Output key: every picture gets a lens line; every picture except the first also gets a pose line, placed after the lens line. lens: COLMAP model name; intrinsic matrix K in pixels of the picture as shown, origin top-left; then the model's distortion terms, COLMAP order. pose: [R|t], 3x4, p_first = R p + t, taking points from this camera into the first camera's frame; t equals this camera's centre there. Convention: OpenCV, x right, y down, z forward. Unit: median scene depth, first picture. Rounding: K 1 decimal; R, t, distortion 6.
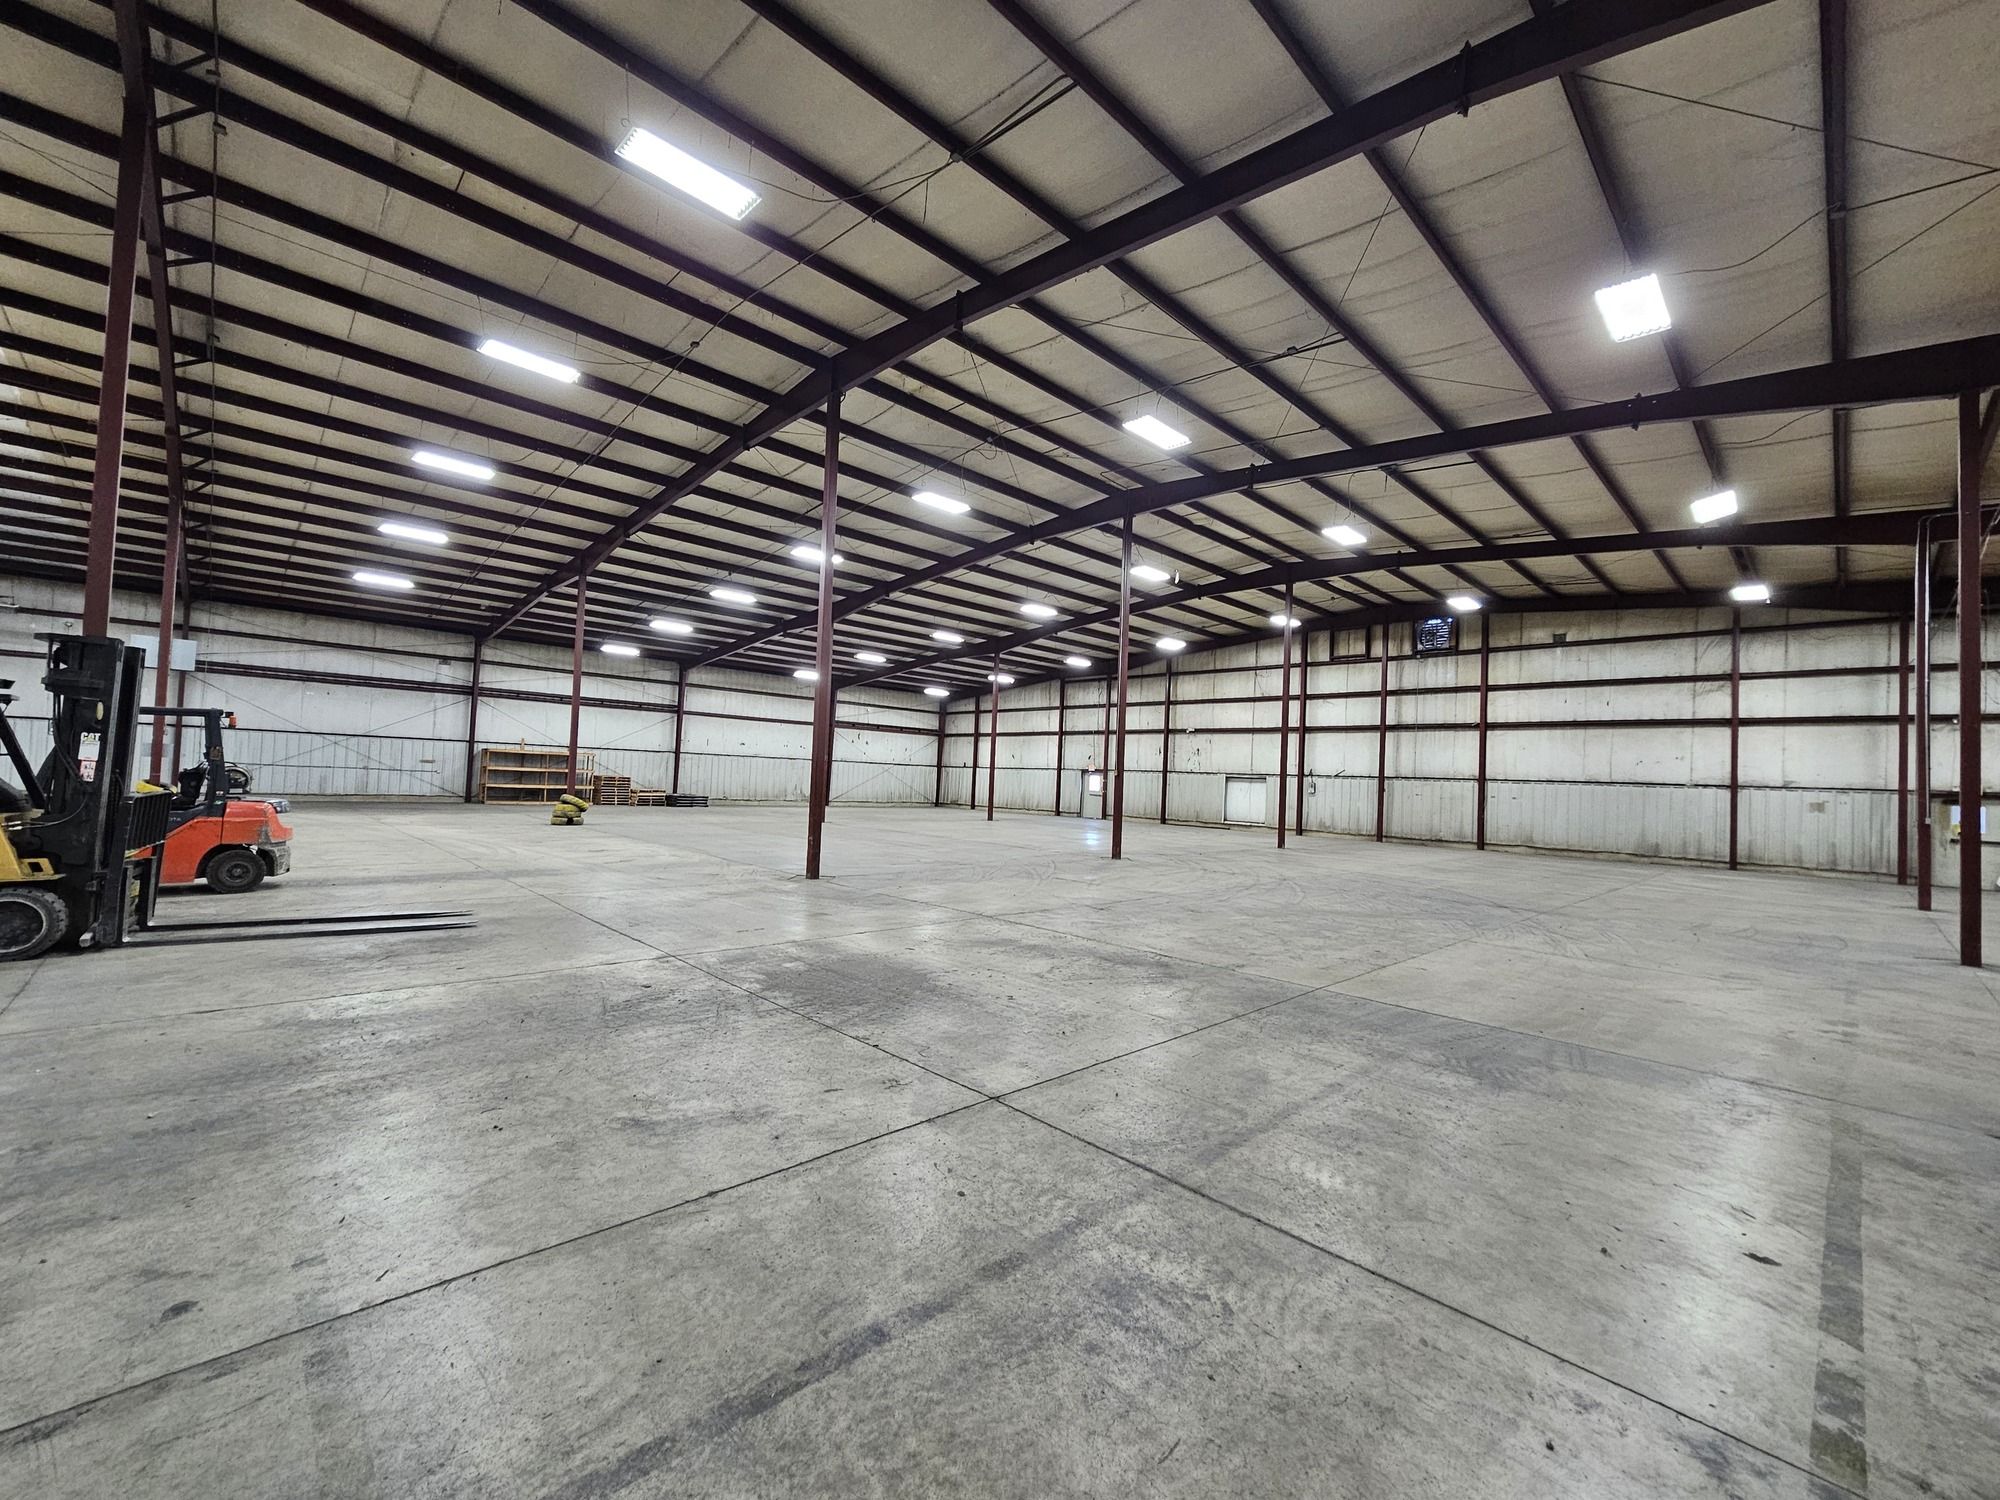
lens RADIAL K [[810.2, 0, 940.4], [0, 810.2, 757.3], [0, 0, 1]] dist [-0.002575, -0.000119]
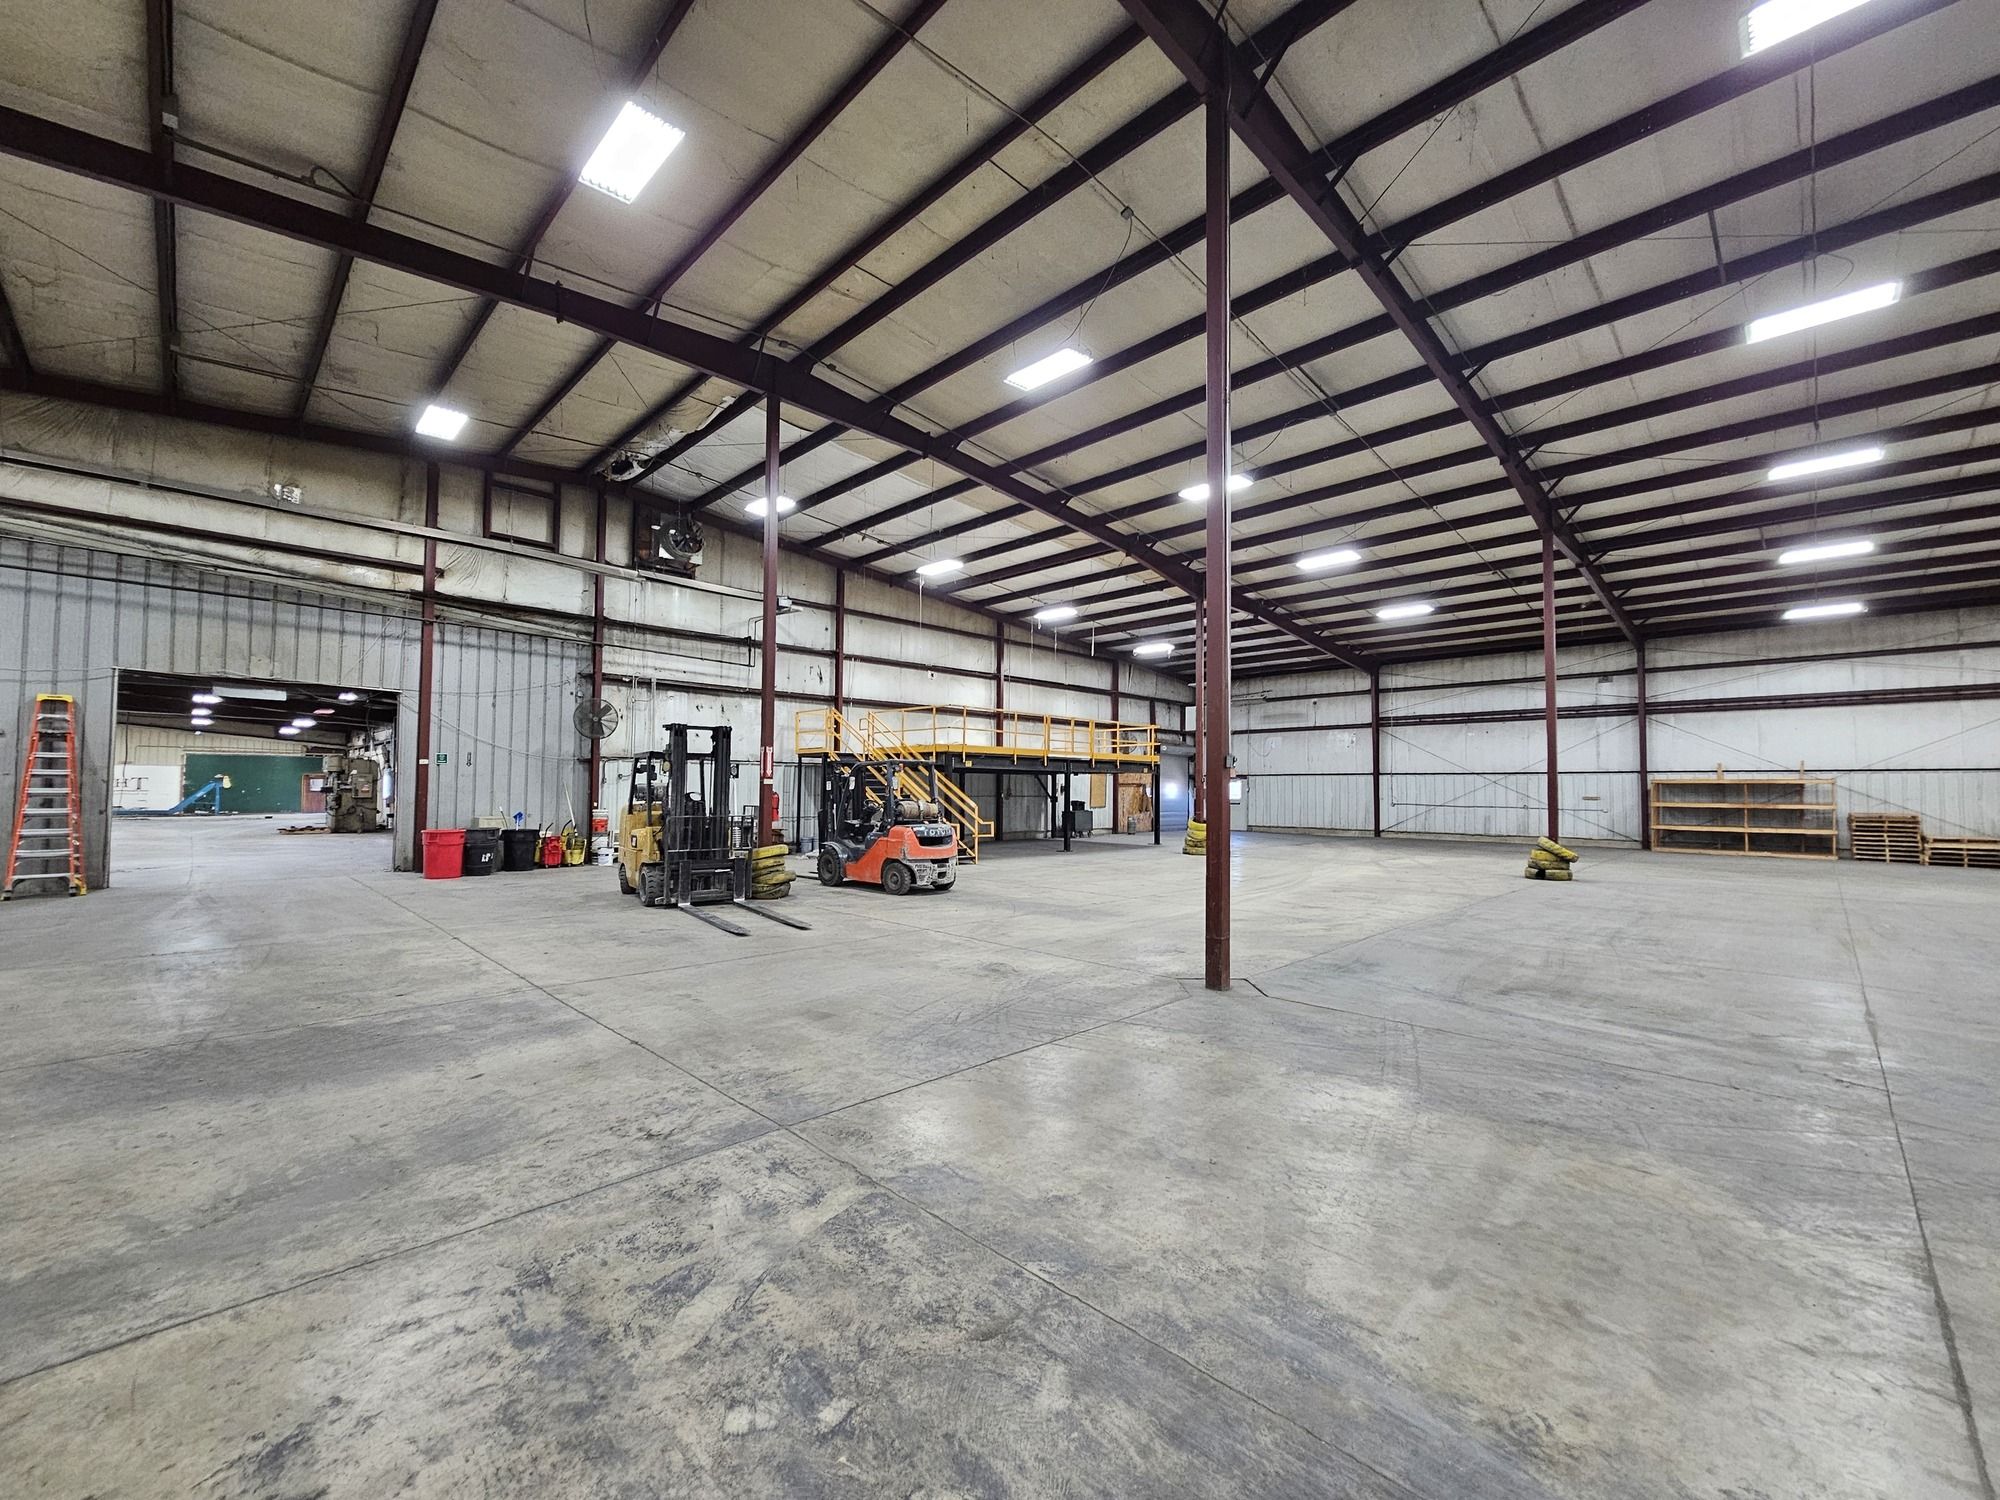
lens RADIAL K [[810.2, 0, 962.6], [0, 810.2, 755.6], [0, 0, 1]] dist [-0.002575, -0.000119]
pose [[0.041404, -0.077390, -0.996141, 0.191471], [0.028465, 0.996682, -0.076249, 0.006305], [0.998737, -0.025198, 0.043470, 0.300617]]
